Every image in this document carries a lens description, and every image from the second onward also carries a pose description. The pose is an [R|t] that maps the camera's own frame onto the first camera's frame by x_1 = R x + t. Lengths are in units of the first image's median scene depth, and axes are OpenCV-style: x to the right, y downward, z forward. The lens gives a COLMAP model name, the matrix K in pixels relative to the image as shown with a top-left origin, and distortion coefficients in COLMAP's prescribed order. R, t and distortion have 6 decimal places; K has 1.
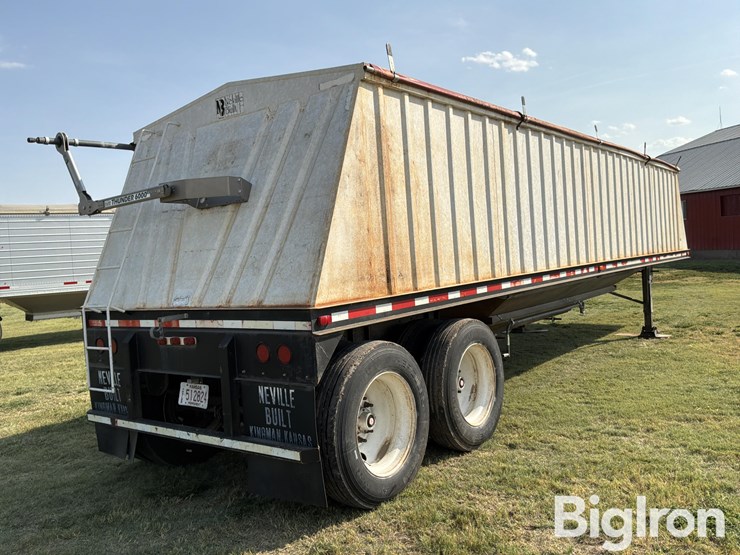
lens RADIAL K [[617.7, 0, 367.6], [0, 617.7, 270.7], [0, 0, 1]] dist [0.151844, -0.339697]
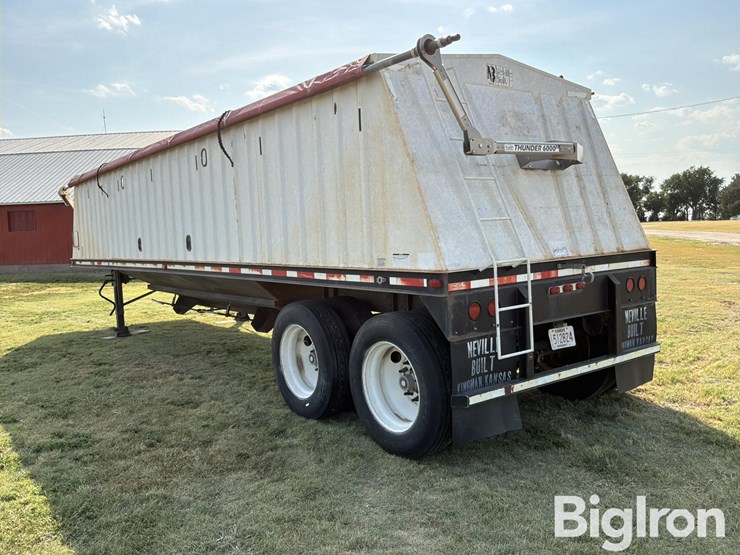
lens RADIAL K [[617.7, 0, 367.6], [0, 617.7, 270.7], [0, 0, 1]] dist [0.151844, -0.339697]
pose [[0.273100, -0.004773, 0.961974, -1.441579], [0.048355, 0.998792, -0.008772, 0.074446], [-0.960769, 0.048912, 0.273001, 1.029465]]
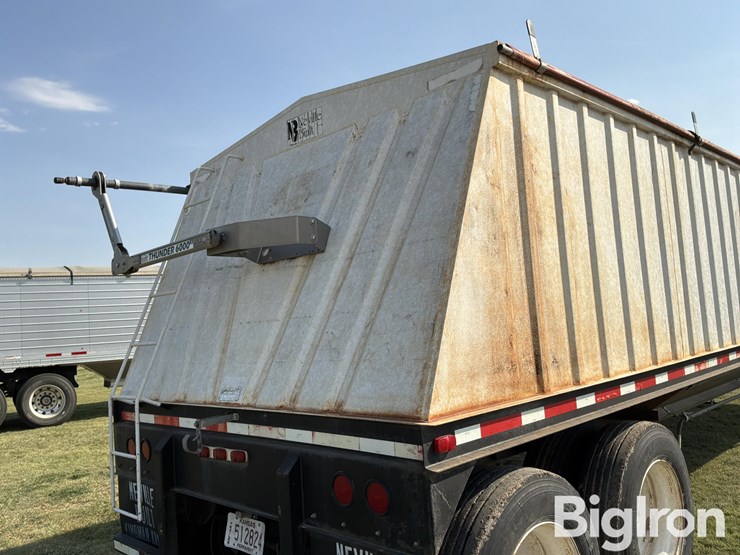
lens RADIAL K [[617.7, 0, 367.6], [0, 617.7, 270.7], [0, 0, 1]] dist [0.151844, -0.339697]
pose [[0.990693, -0.009025, -0.135819, -0.049716], [-0.004167, 0.995321, -0.096533, -0.022747], [0.136055, 0.096200, 0.986020, 0.317634]]
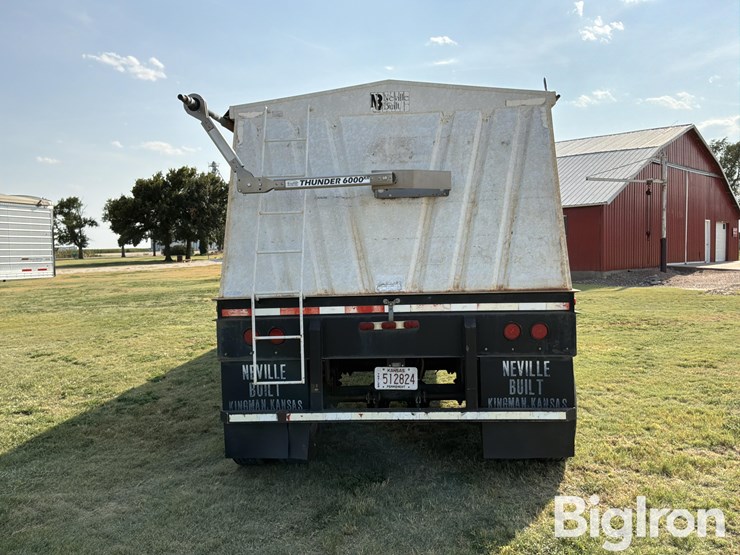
lens RADIAL K [[617.7, 0, 367.6], [0, 617.7, 270.7], [0, 0, 1]] dist [0.151844, -0.339697]
pose [[0.836167, 0.032315, 0.547521, -0.887510], [-0.018930, 0.999368, -0.030074, 0.053783], [-0.548148, 0.014783, 0.836251, 0.170195]]
